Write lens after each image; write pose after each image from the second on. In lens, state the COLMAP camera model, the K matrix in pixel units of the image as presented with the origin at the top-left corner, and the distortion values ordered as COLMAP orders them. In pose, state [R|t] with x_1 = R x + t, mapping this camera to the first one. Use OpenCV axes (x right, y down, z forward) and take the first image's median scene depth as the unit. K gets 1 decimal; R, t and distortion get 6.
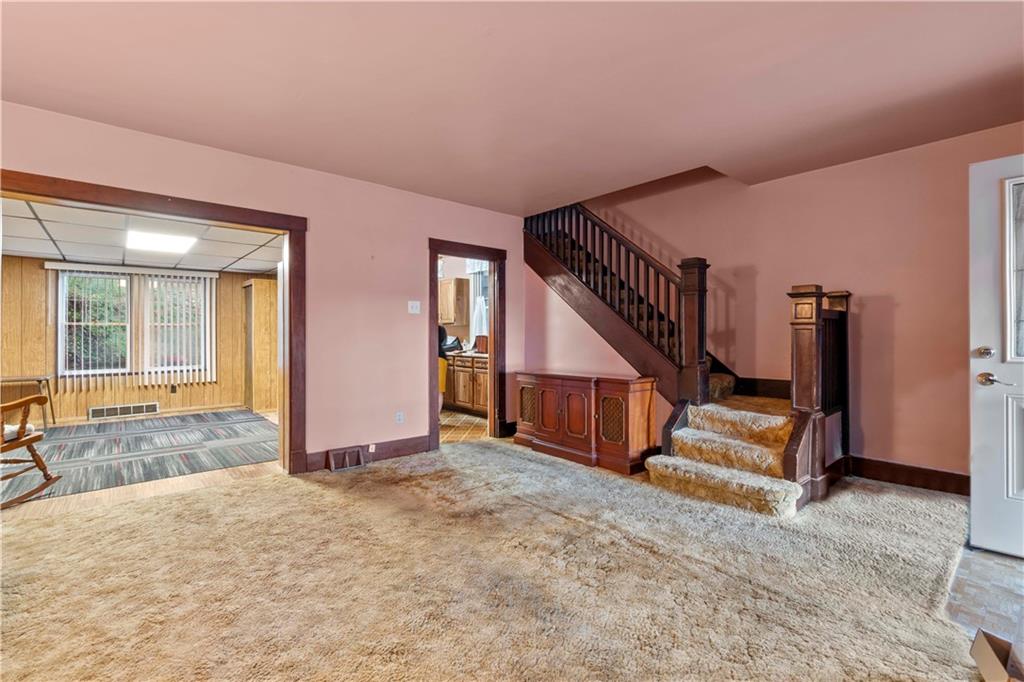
lens RADIAL K [[449.9, 0, 510.7], [0, 449.9, 337.0], [0, 0, 1]] dist [-0.001078, -0.000083]
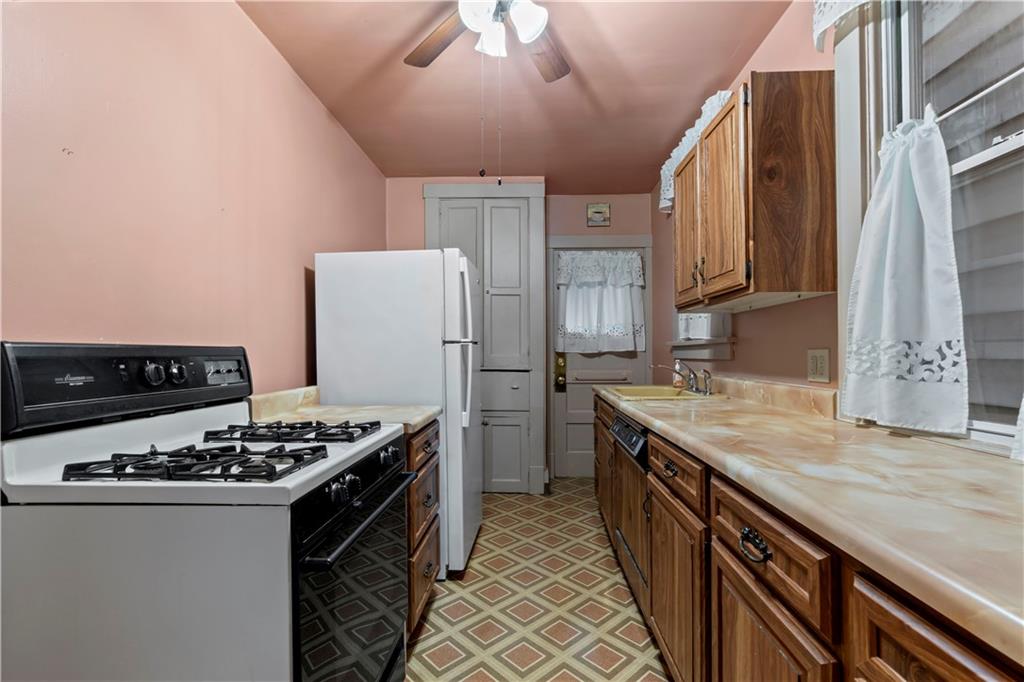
lens RADIAL K [[449.9, 0, 511.6], [0, 449.9, 345.5], [0, 0, 1]] dist [-0.001078, -0.000083]
pose [[0.719498, -0.008498, -0.694442, -0.057579], [0.000483, 0.999931, -0.011736, -0.000847], [0.694494, 0.008109, 0.719453, 0.766802]]
